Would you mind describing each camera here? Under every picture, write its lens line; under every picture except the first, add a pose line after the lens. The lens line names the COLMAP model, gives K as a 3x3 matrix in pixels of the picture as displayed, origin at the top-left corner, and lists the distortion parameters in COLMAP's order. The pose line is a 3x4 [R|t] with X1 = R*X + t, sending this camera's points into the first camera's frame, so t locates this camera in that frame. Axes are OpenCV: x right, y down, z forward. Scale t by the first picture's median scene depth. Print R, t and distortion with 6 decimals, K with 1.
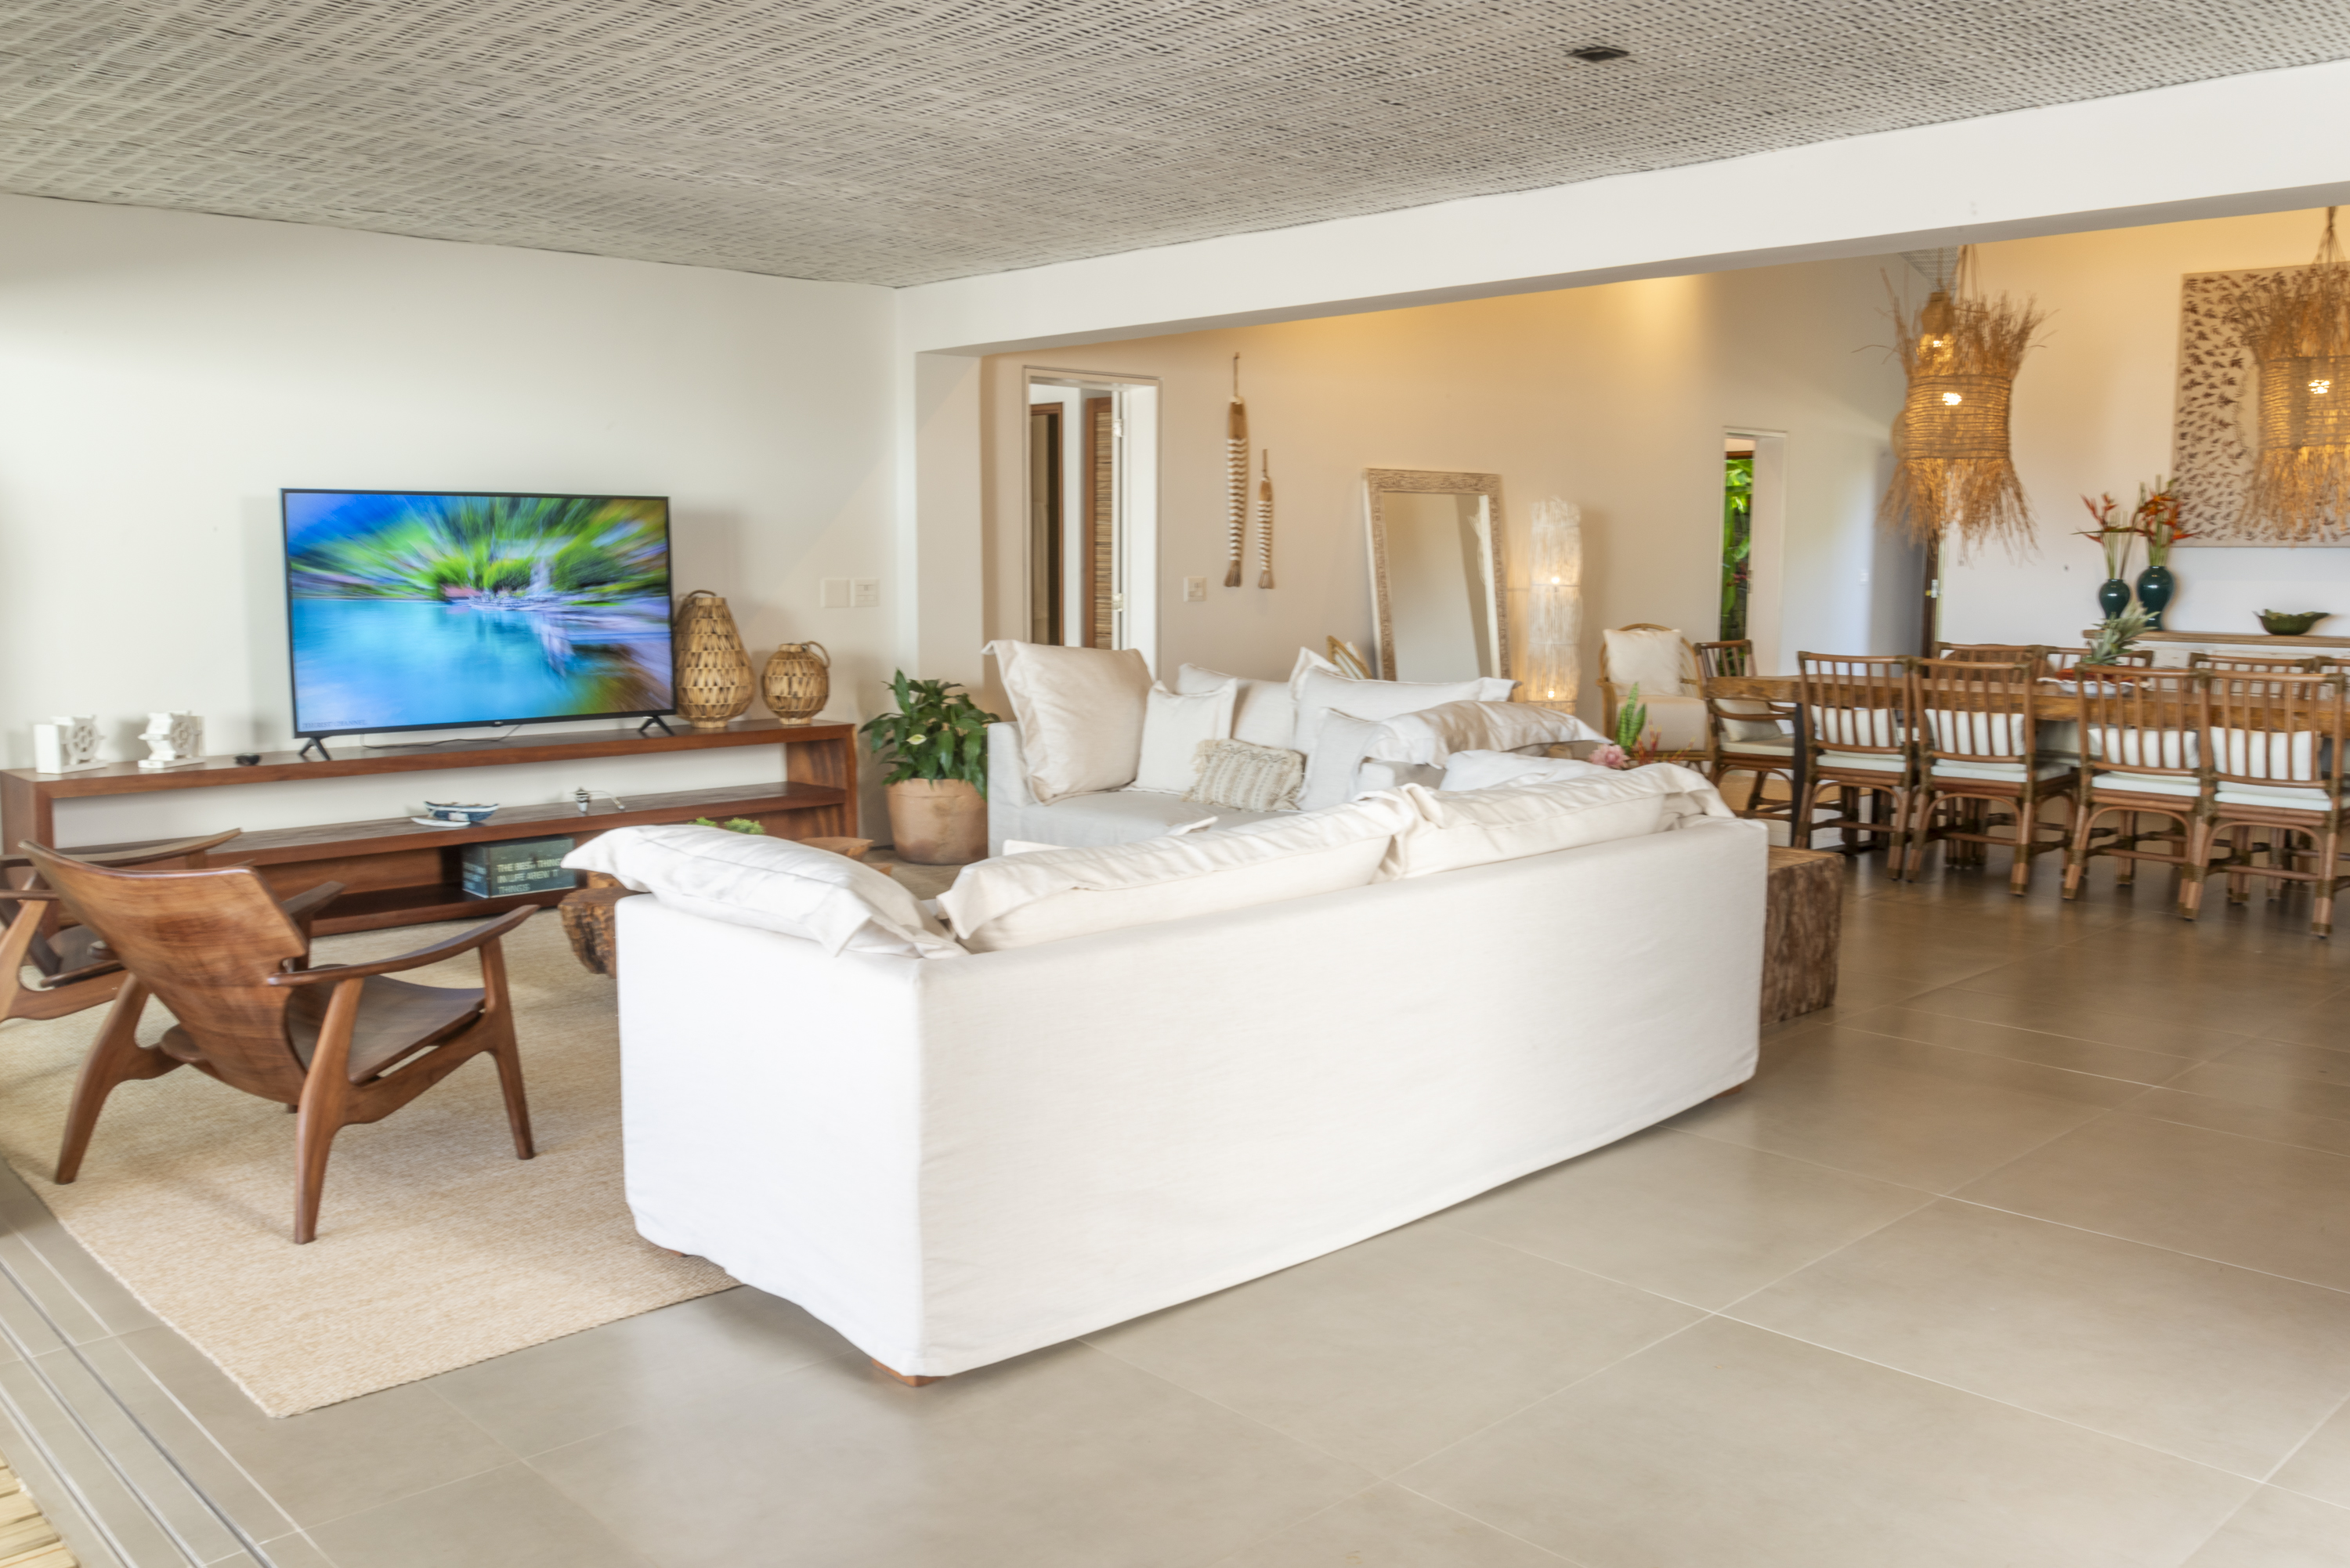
lens RADIAL K [[1912.8, 0, 1171.9], [0, 1912.8, 795.1], [0, 0, 1]] dist [-0.010768, -0.032099]
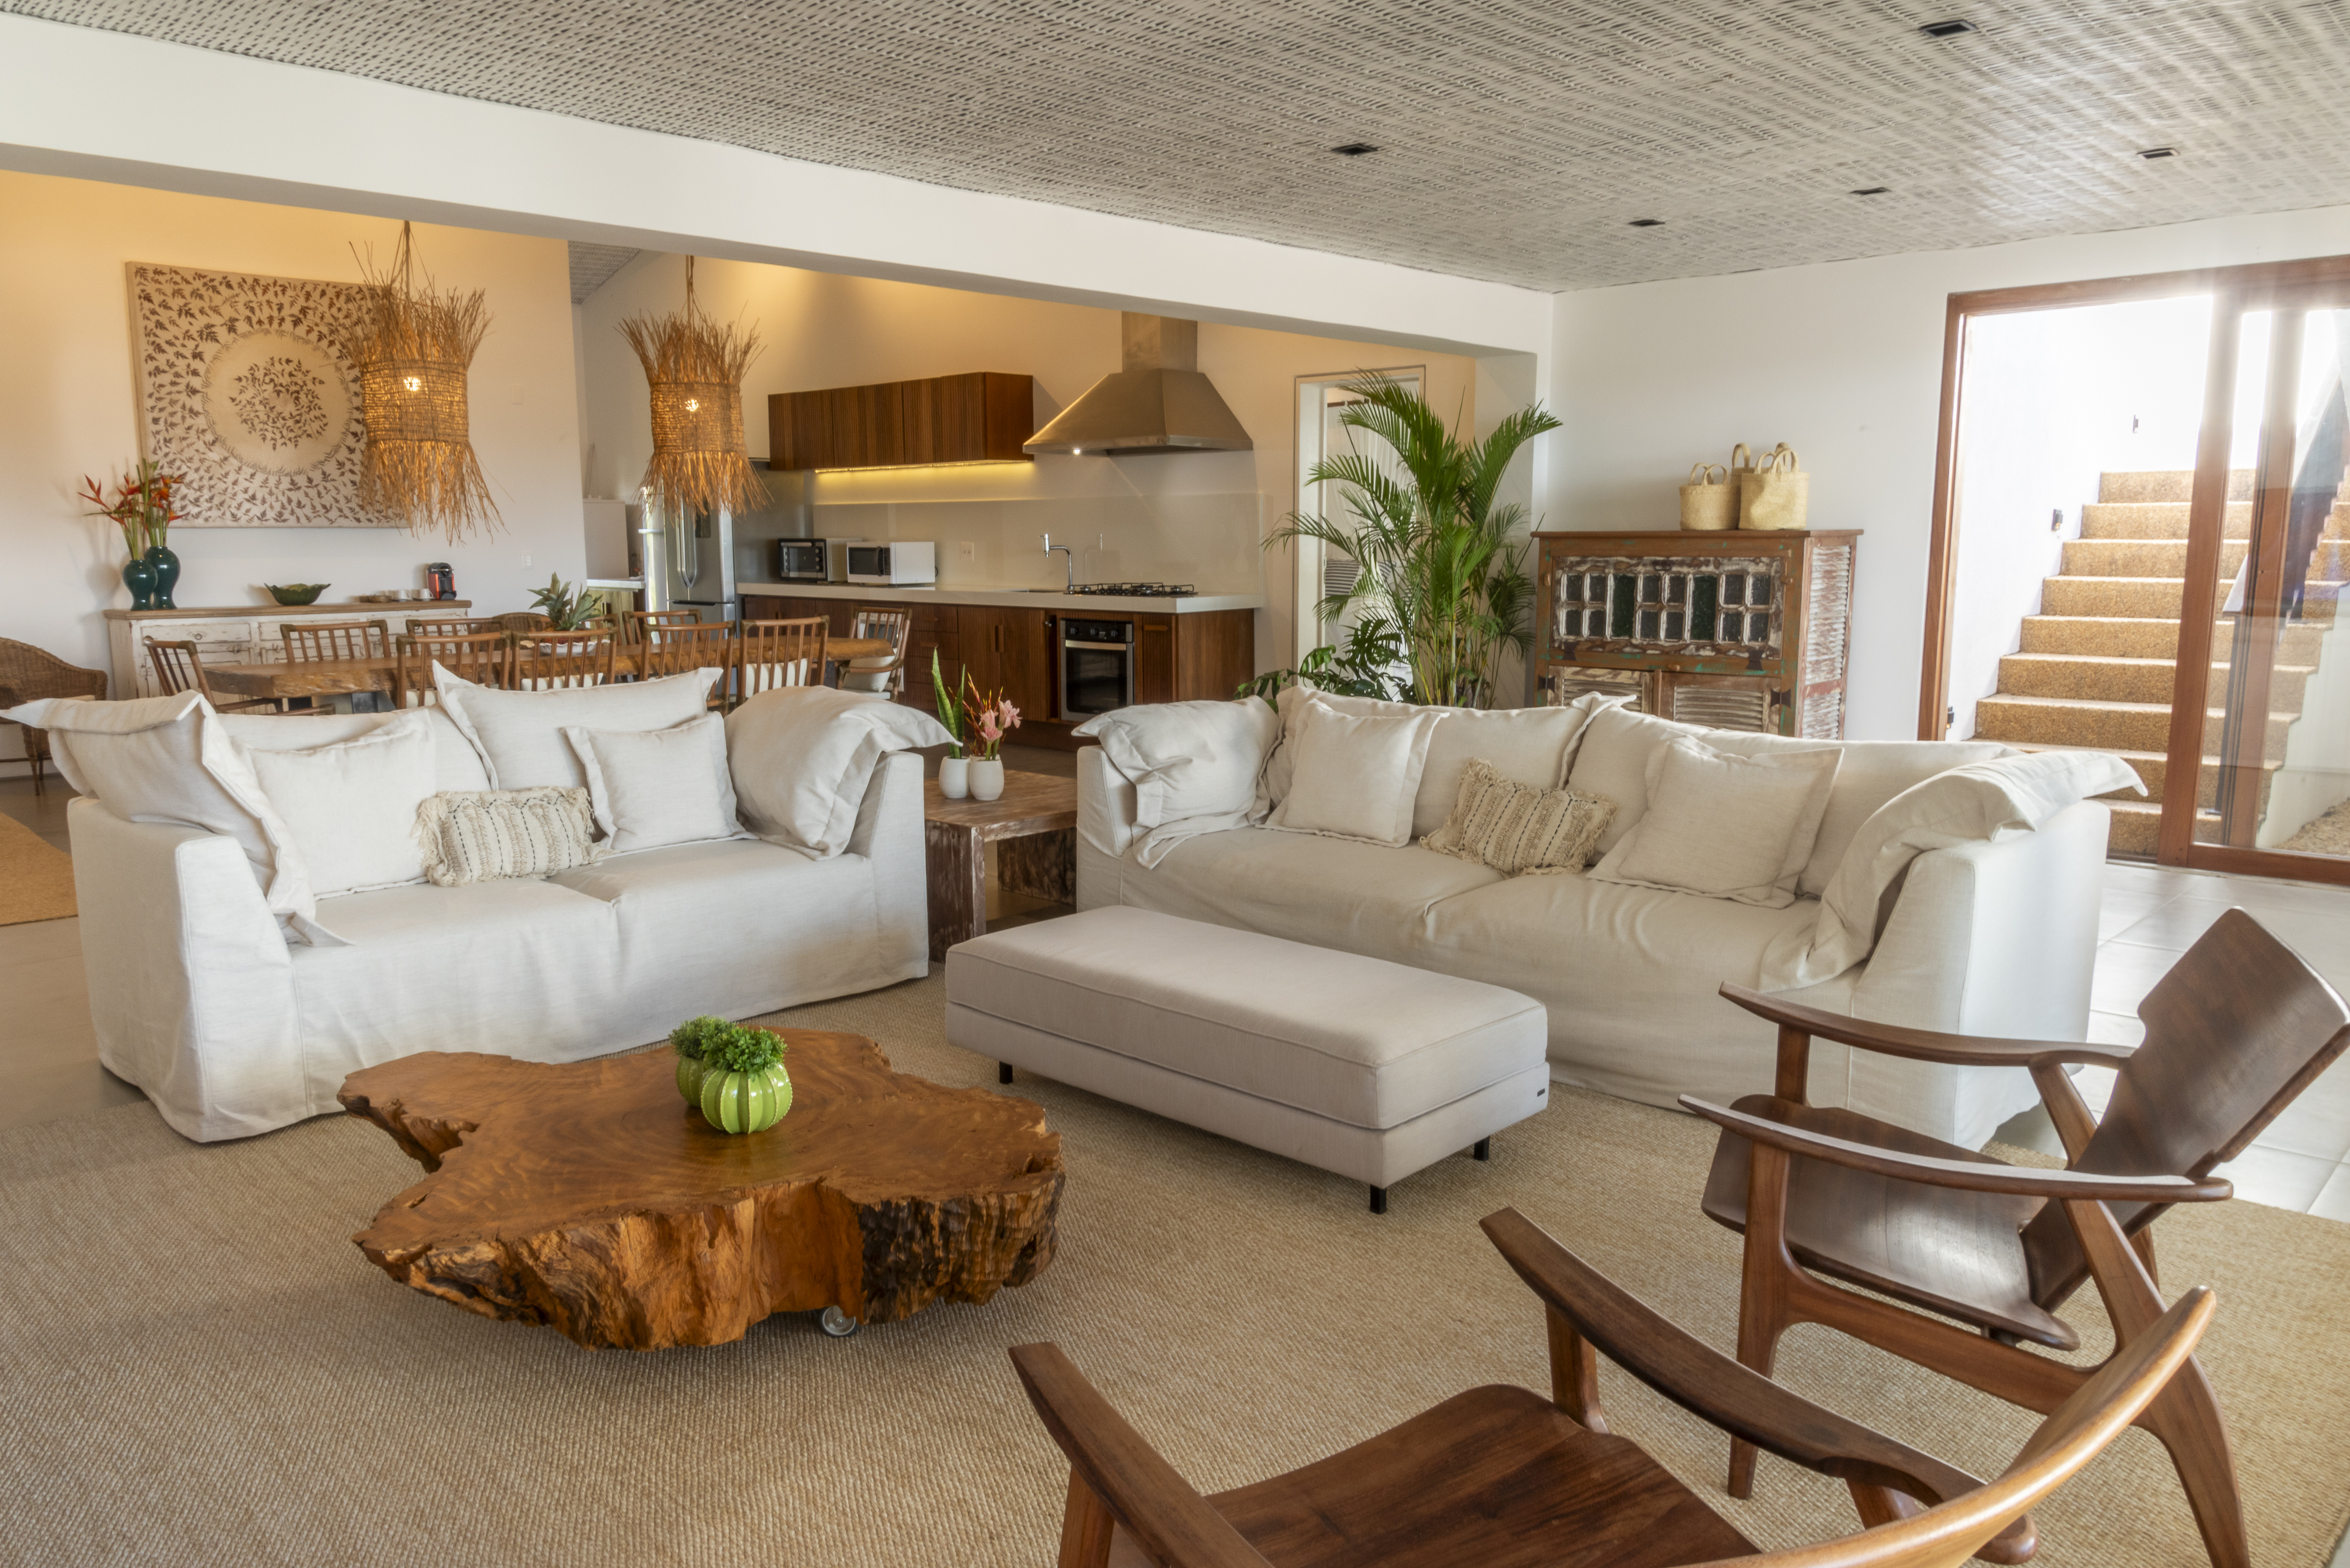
lens RADIAL K [[1629.0, 0, 1133.6], [0, 1629.0, 807.0], [0, 0, 1]] dist [0.004522, -0.039106]
pose [[-0.038069, -0.165757, 0.985432, -0.506816], [0.127497, 0.977281, 0.169312, -0.082214], [-0.991108, 0.132085, -0.016070, 0.652963]]
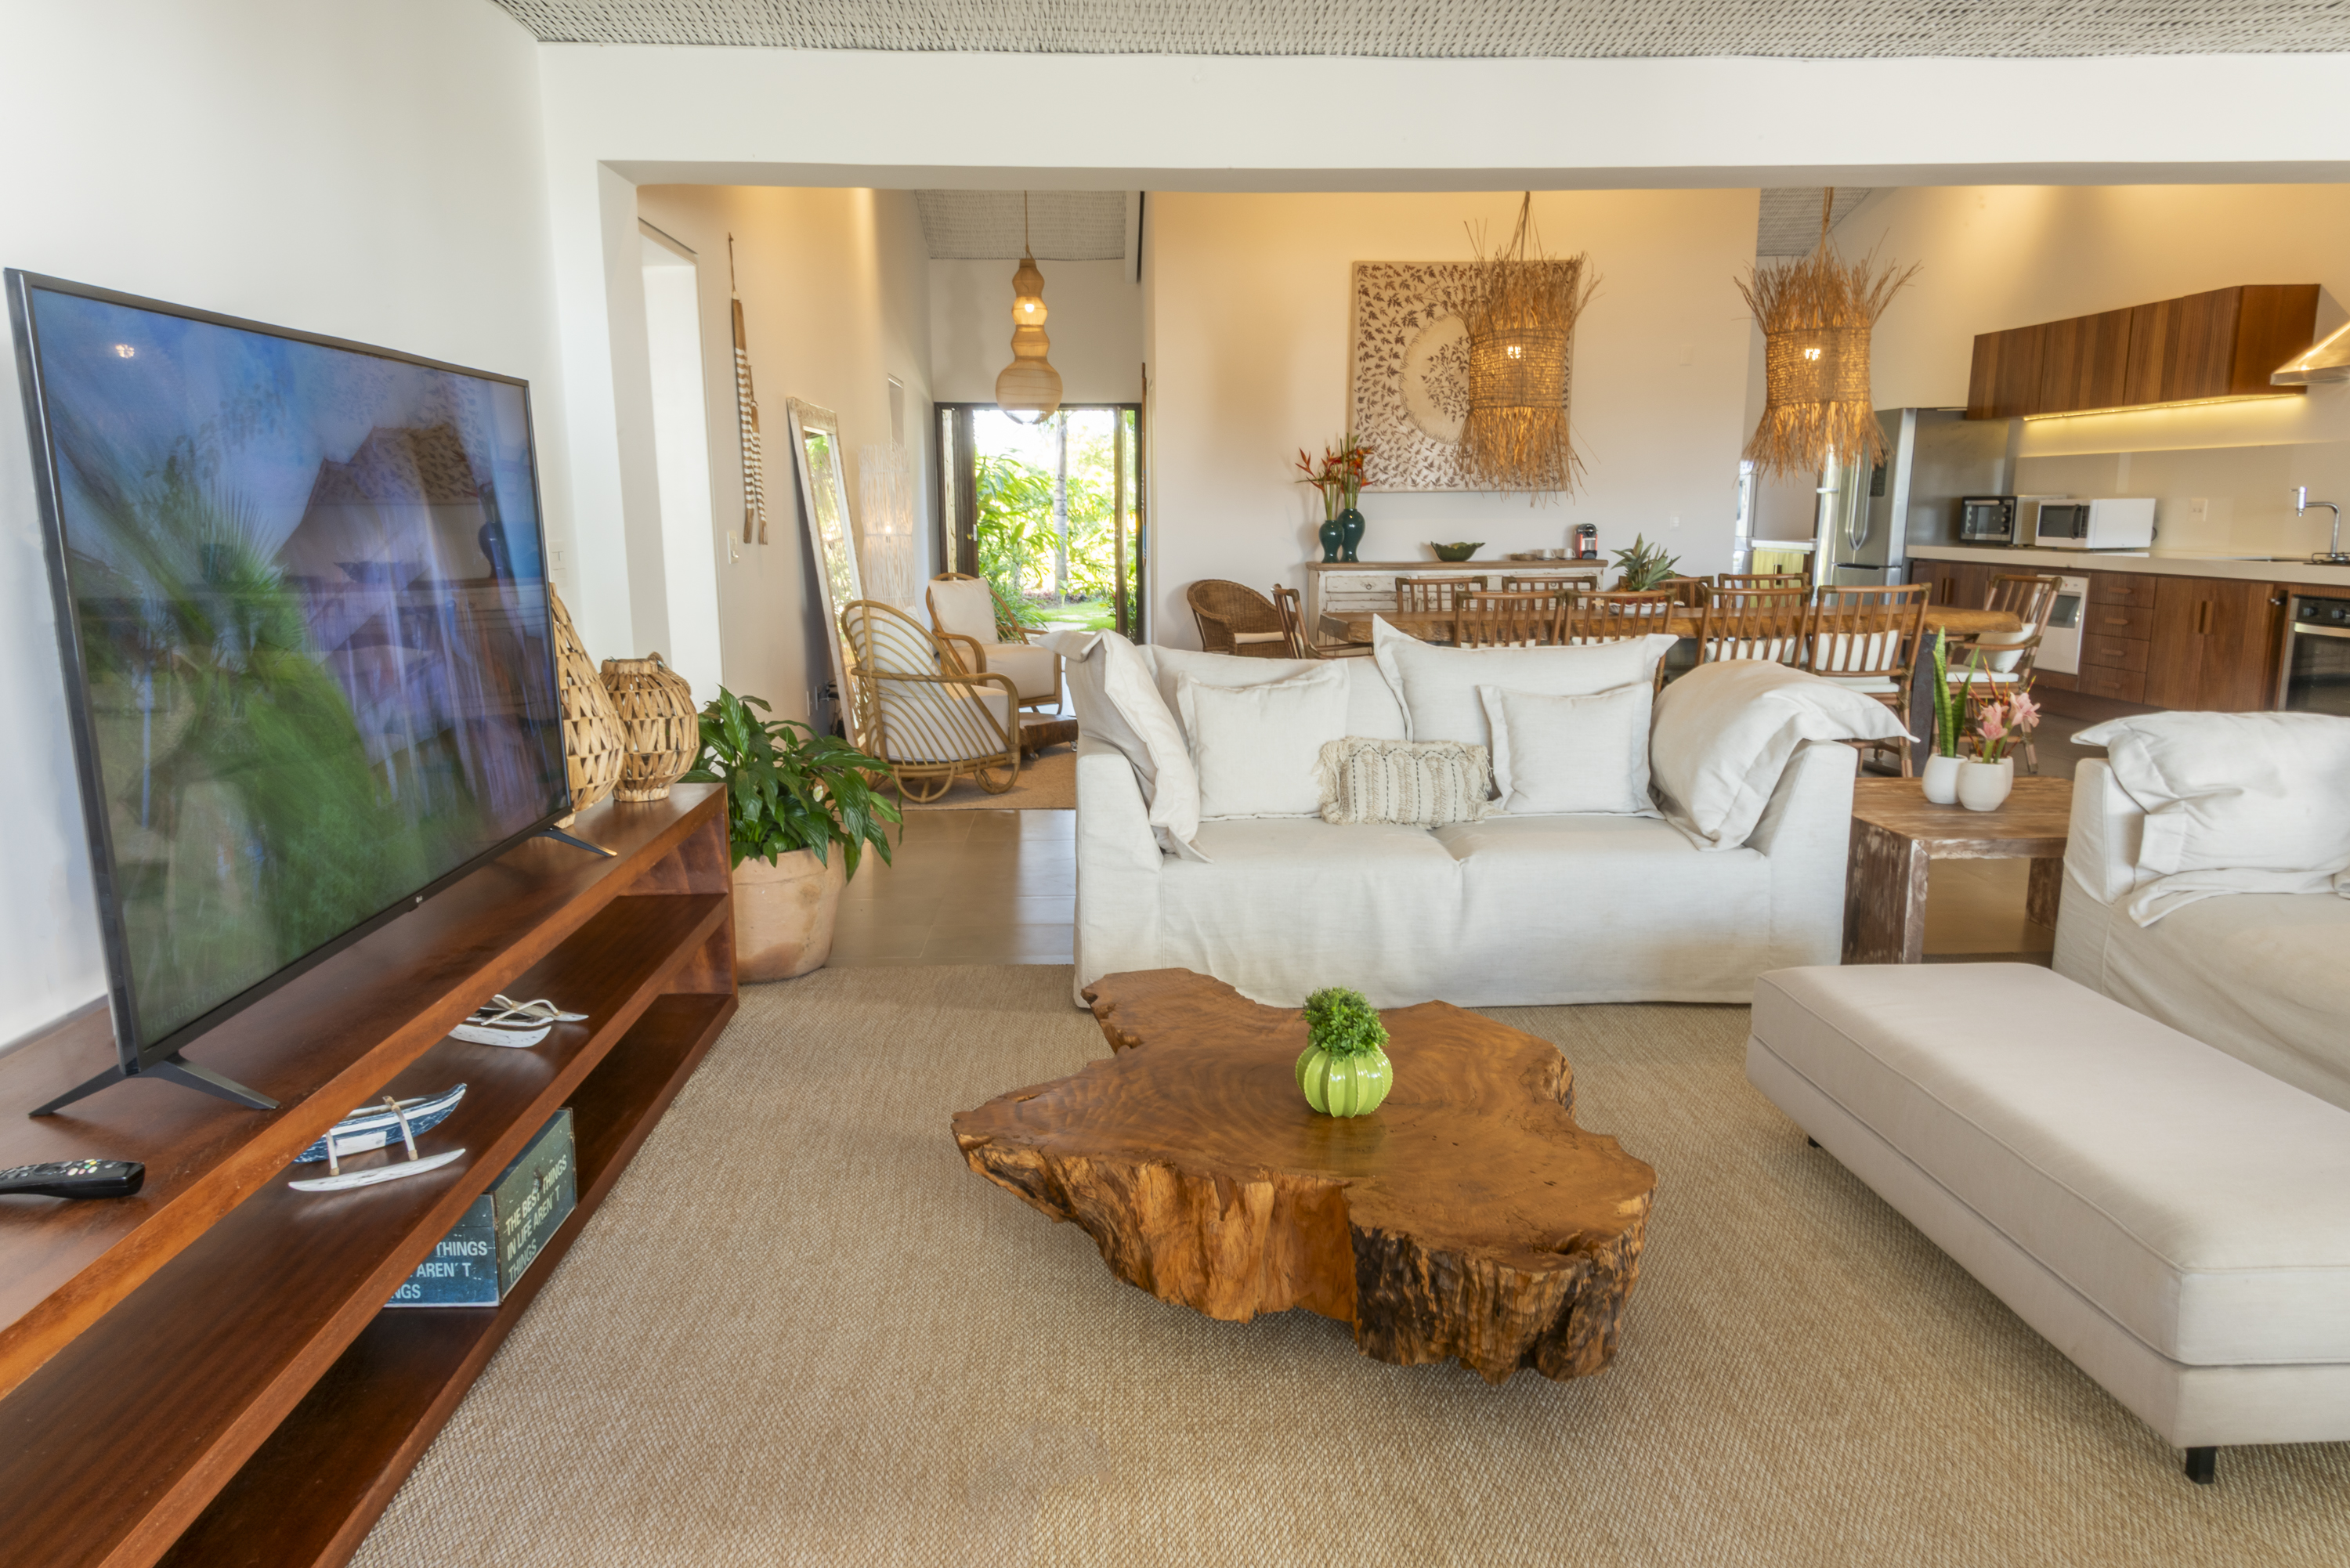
lens RADIAL K [[1544.5, 0, 1173.1], [0, 1544.5, 808.1], [0, 0, 1]] dist [0.107494, -0.099440]
pose [[0.647267, -0.150267, 0.747305, -0.425655], [0.101013, 0.988640, 0.111303, -0.067850], [-0.755541, 0.003445, 0.655093, 0.556354]]
